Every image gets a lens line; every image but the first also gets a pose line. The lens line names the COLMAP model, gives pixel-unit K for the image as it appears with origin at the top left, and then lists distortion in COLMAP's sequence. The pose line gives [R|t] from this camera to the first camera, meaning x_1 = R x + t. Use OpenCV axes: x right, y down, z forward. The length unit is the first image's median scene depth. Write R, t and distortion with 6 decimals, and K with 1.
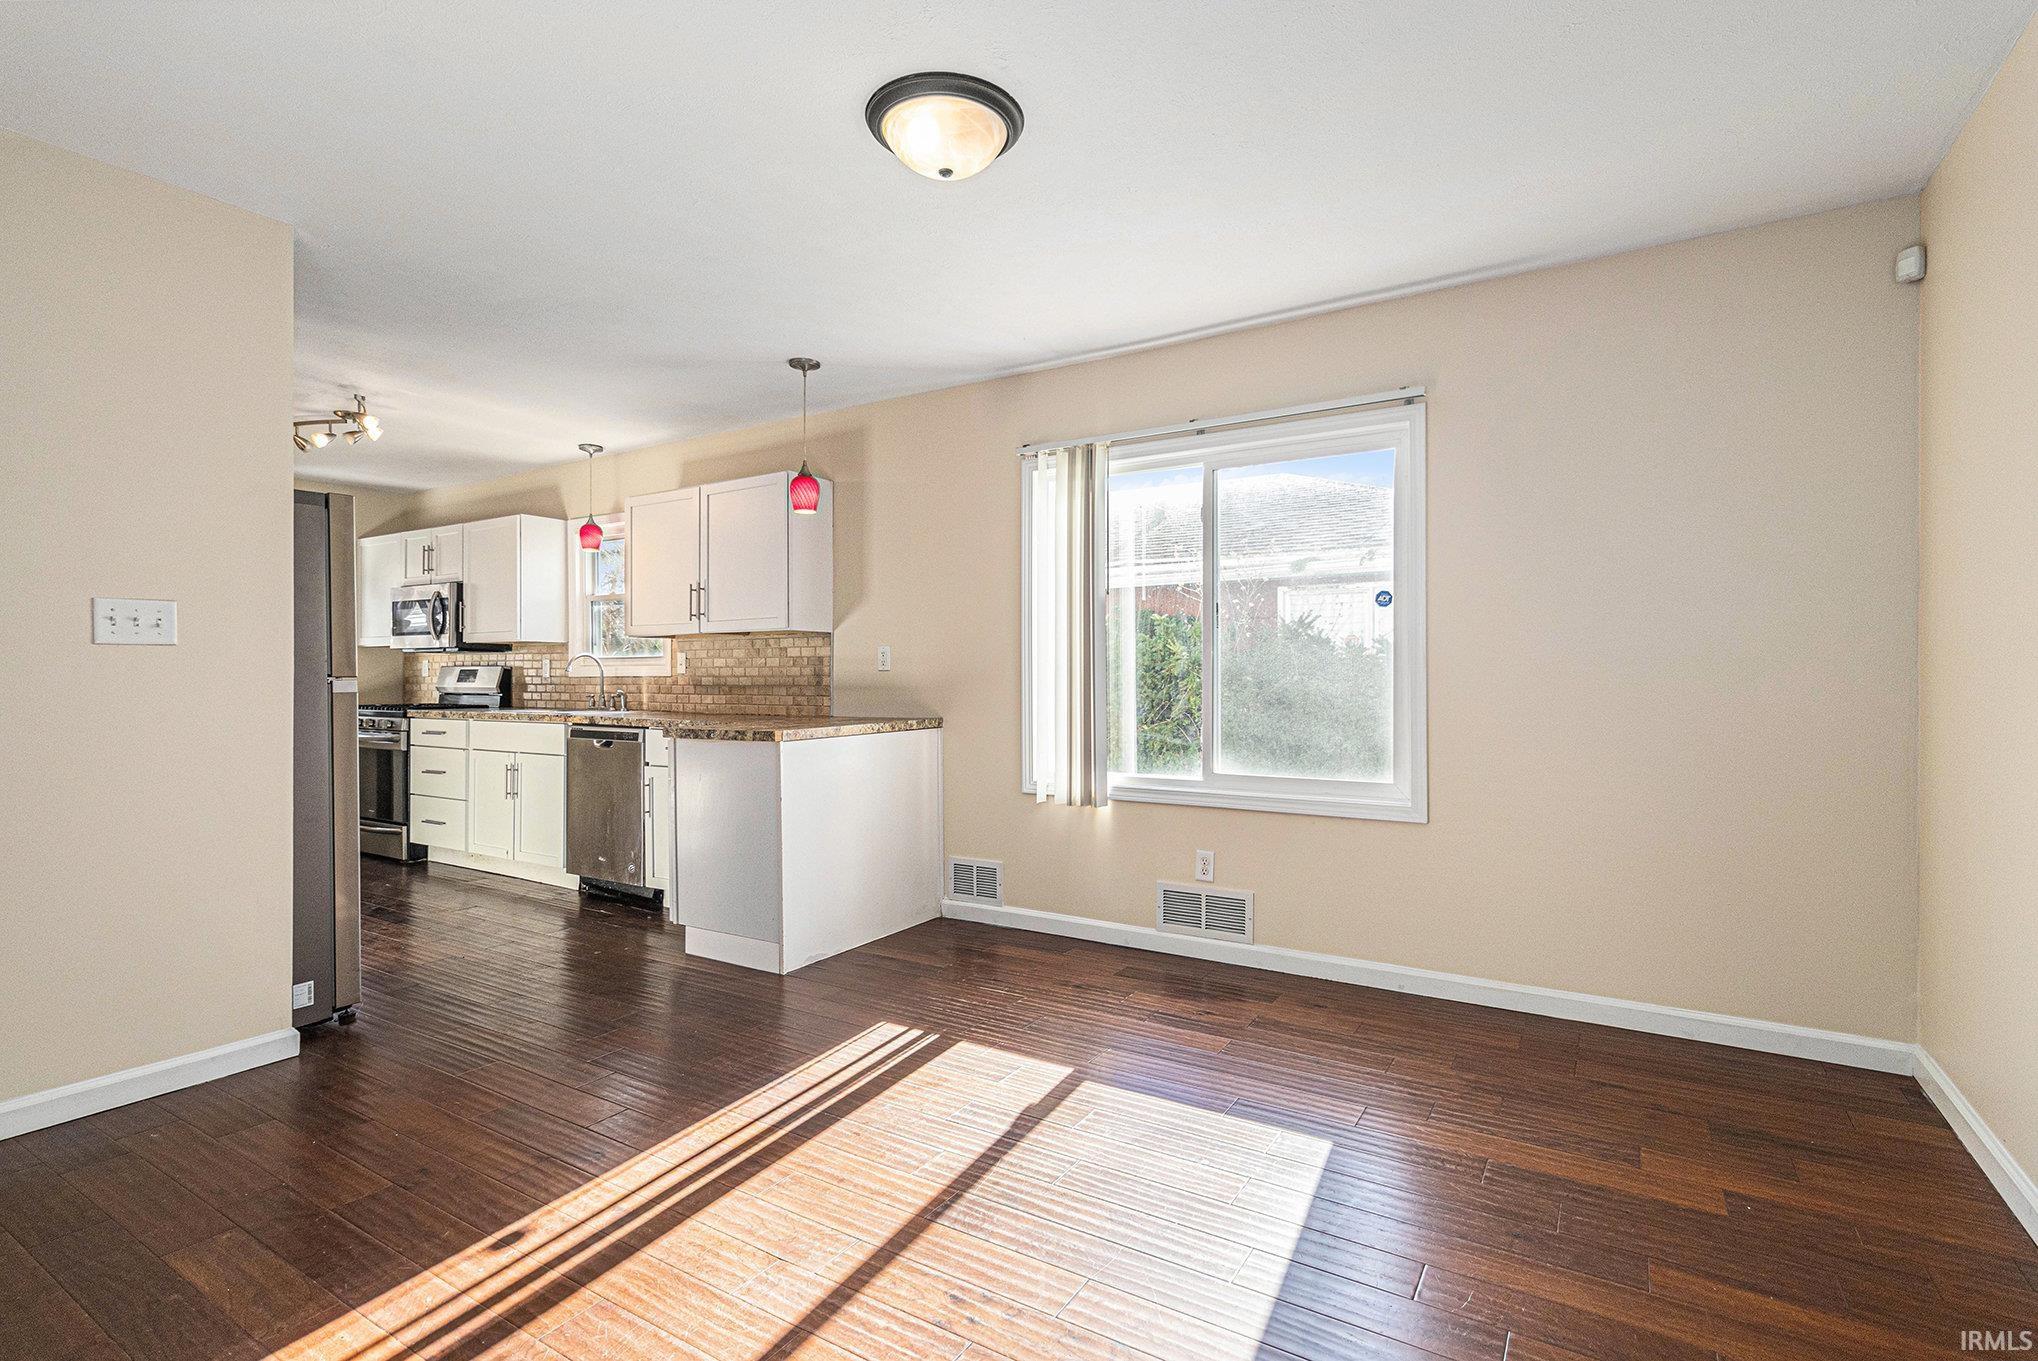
lens RADIAL K [[934.5, 0, 1034.0], [0, 934.5, 658.7], [0, 0, 1]] dist [0.000747, 0.000076]
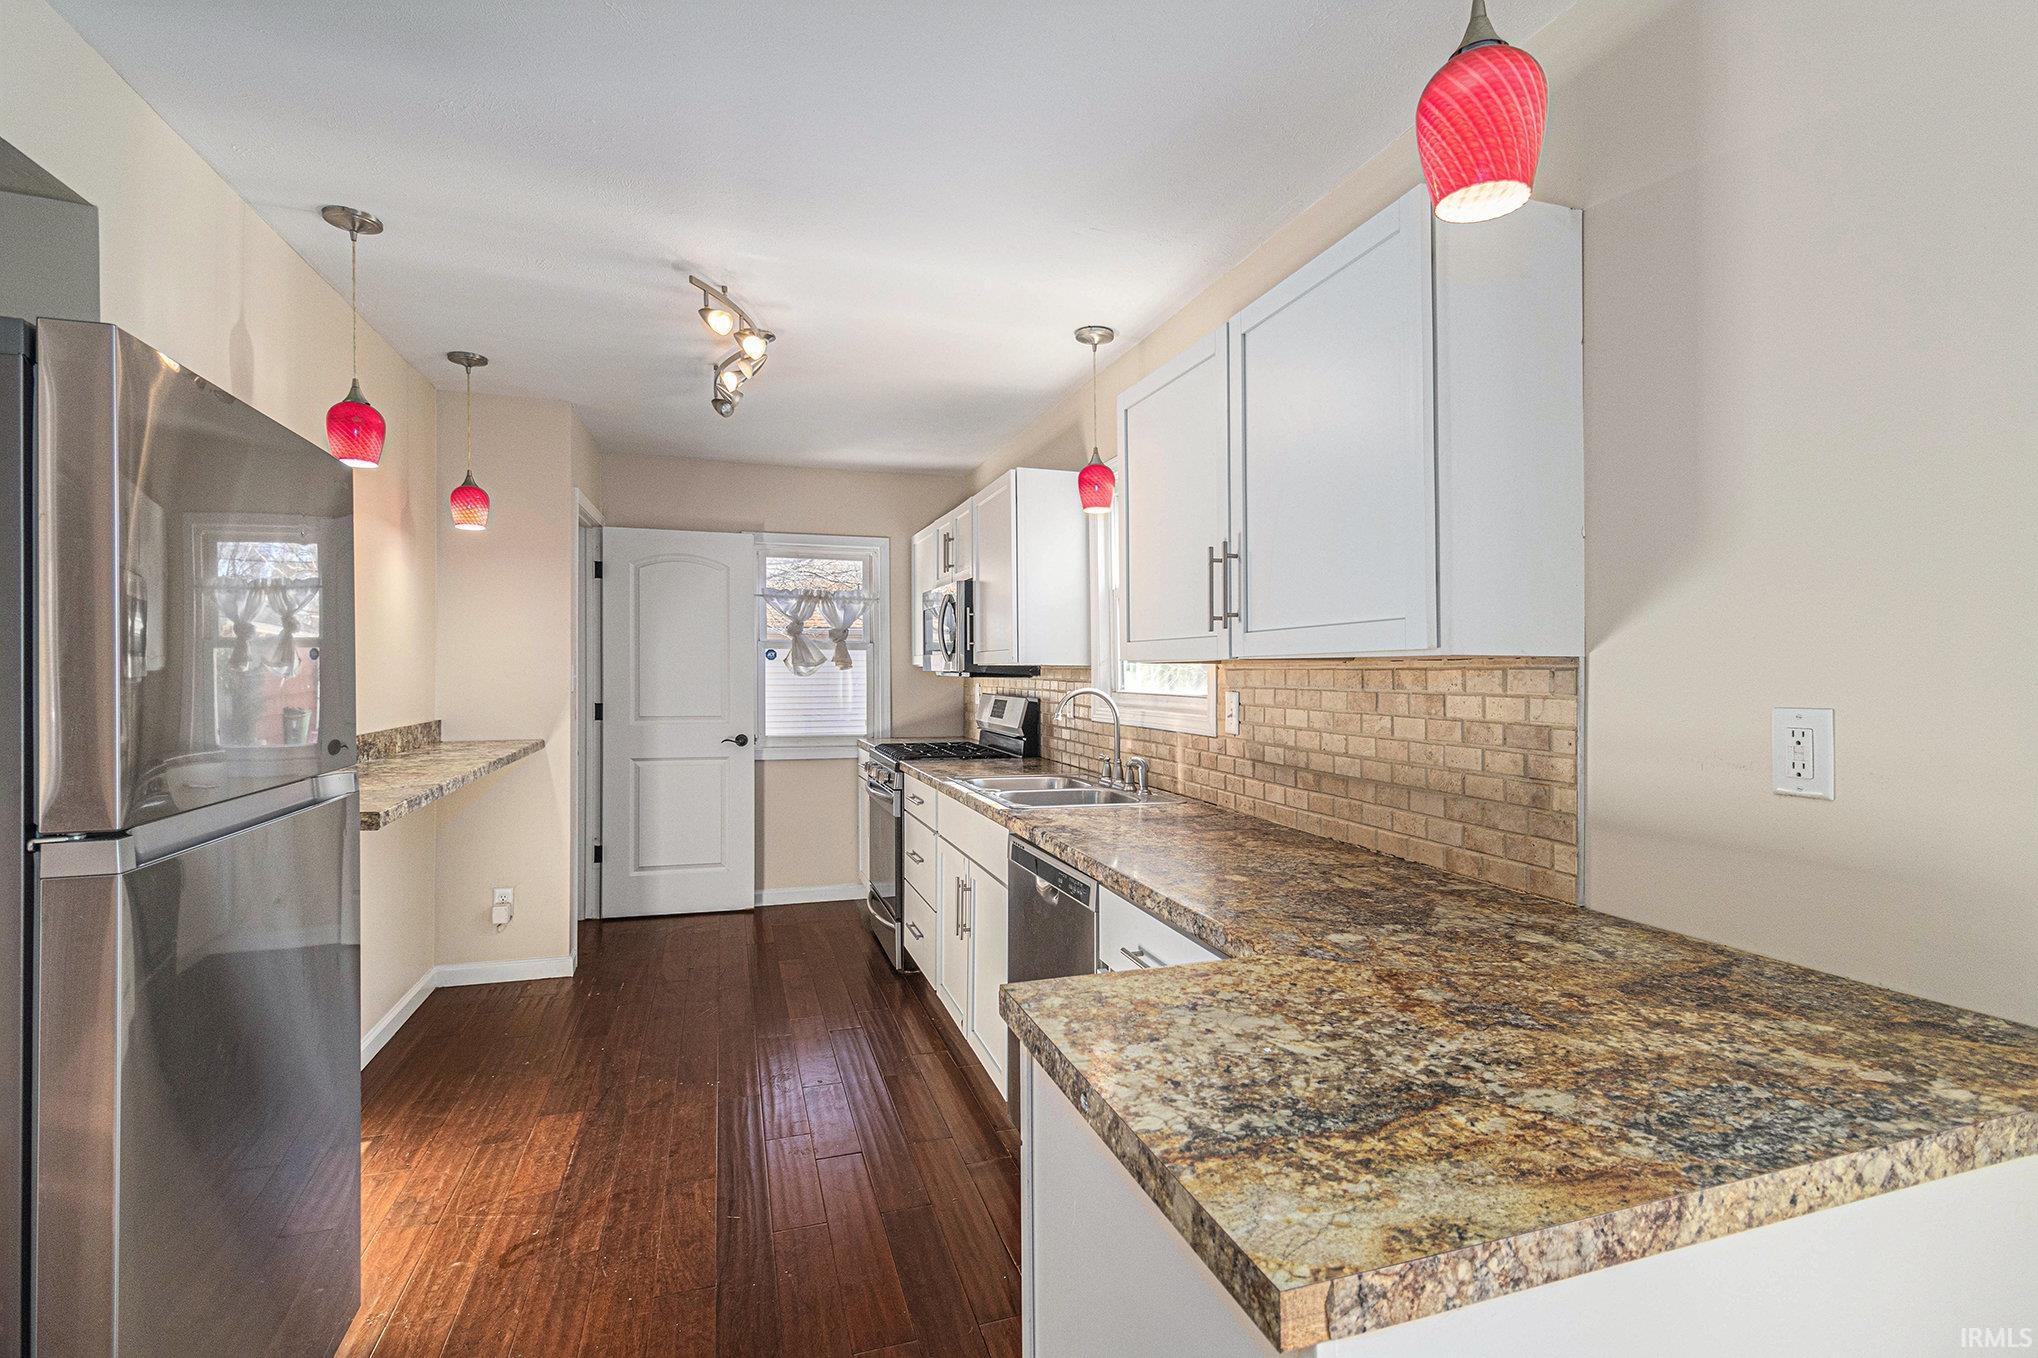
lens RADIAL K [[934.5, 0, 1034.0], [0, 934.5, 657.2], [0, 0, 1]] dist [0.000747, 0.000076]
pose [[0.761832, -0.003270, -0.647766, -0.138178], [0.003465, 0.999994, -0.000973, -0.026464], [0.647765, -0.001503, 0.761839, 0.572485]]
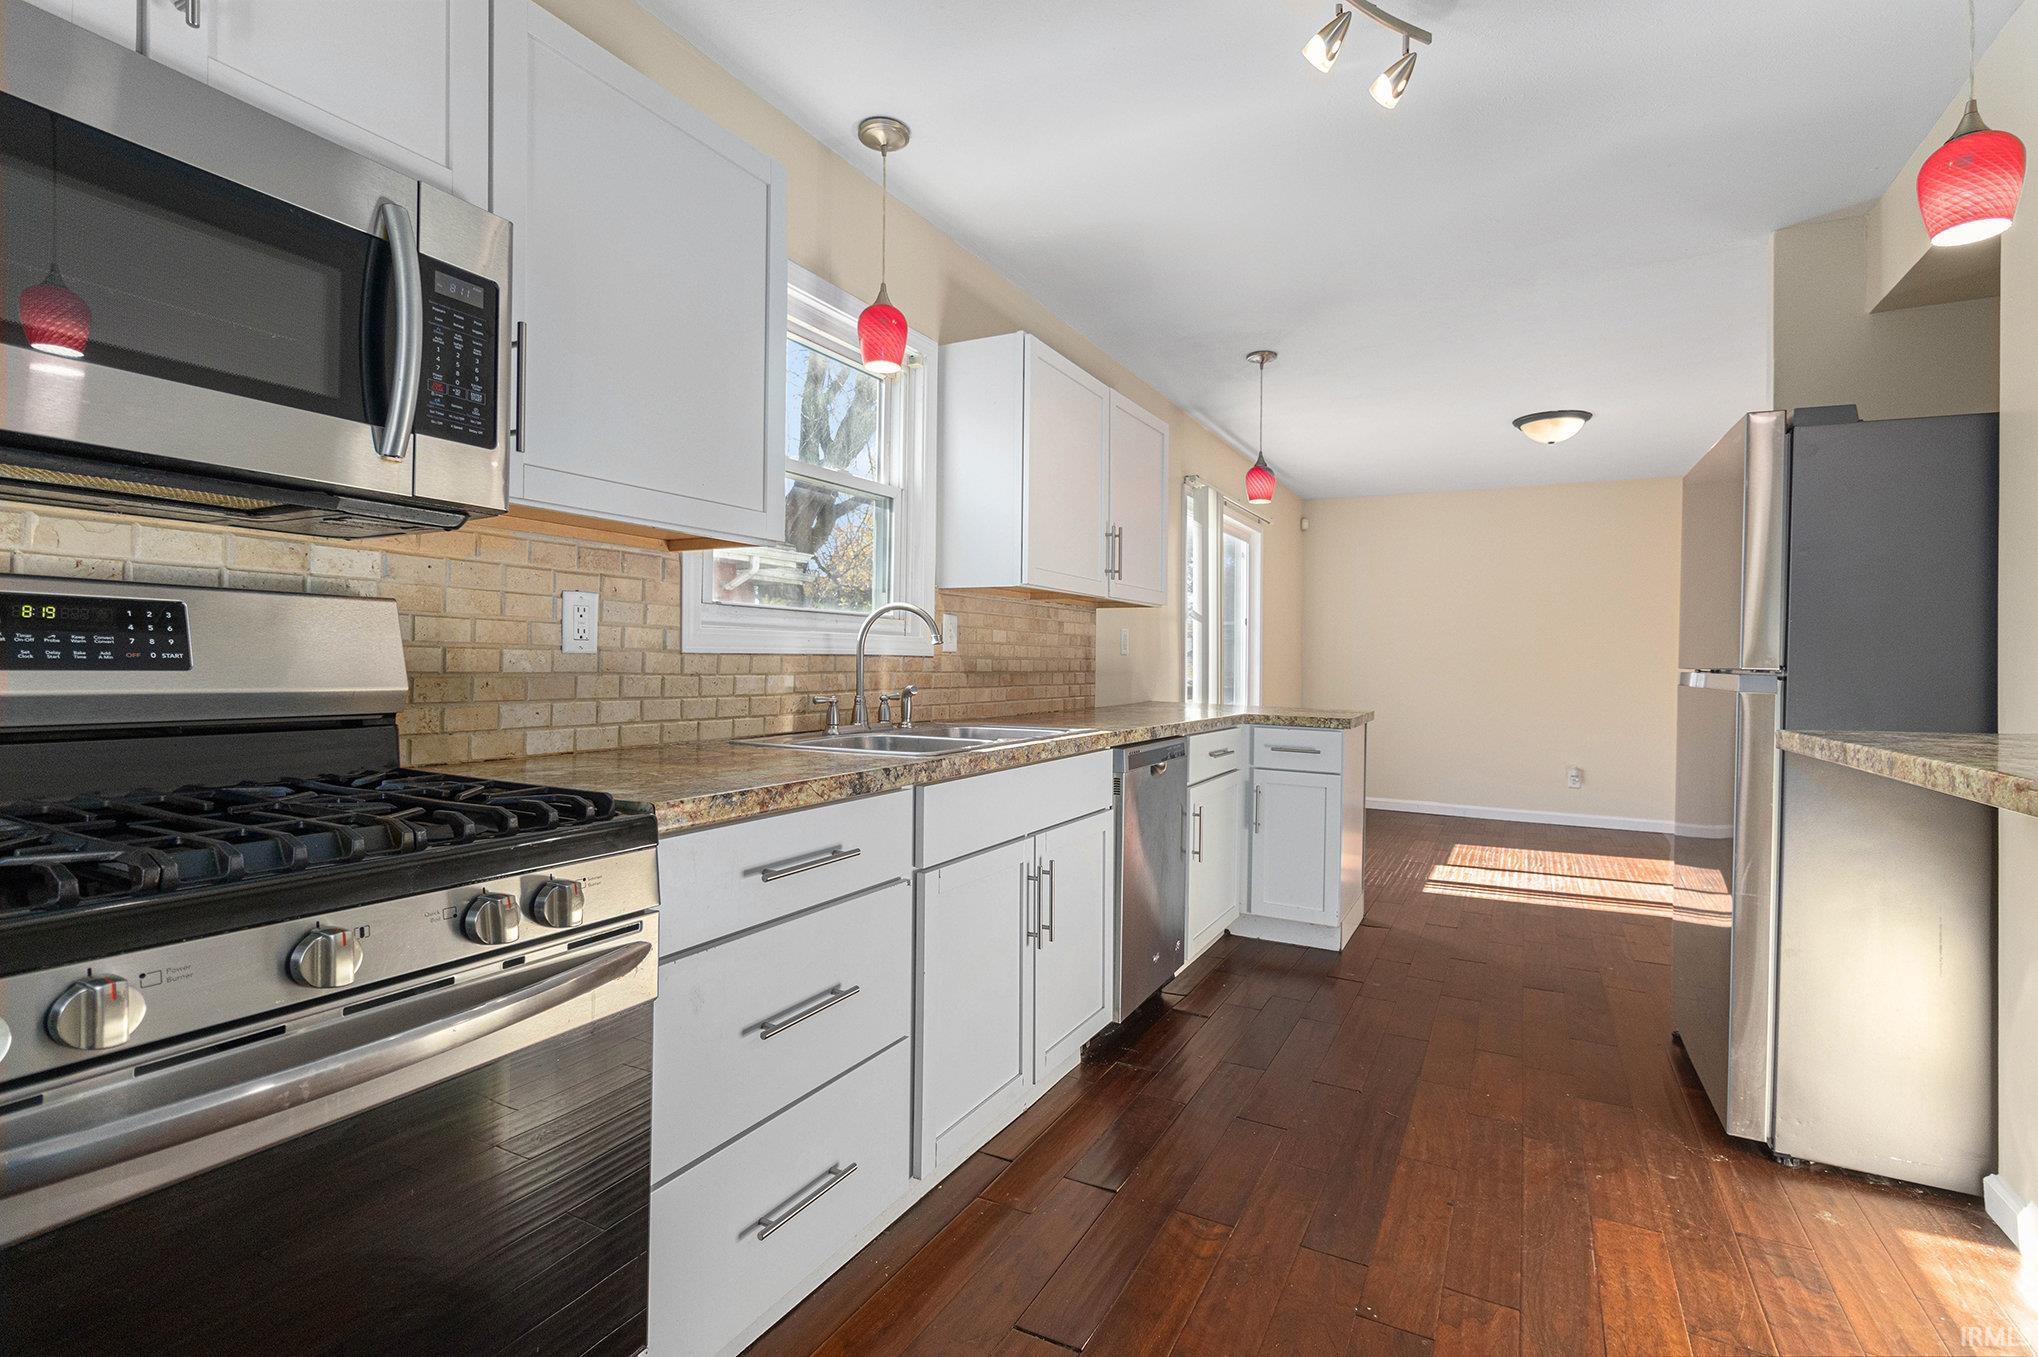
lens RADIAL K [[934.5, 0, 1034.0], [0, 934.5, 656.7], [0, 0, 1]] dist [0.000747, 0.000076]
pose [[-0.065069, 0.003788, 0.997874, -0.983218], [-0.035236, 0.999360, -0.006092, 0.021362], [-0.997258, -0.035557, -0.064894, 1.031689]]
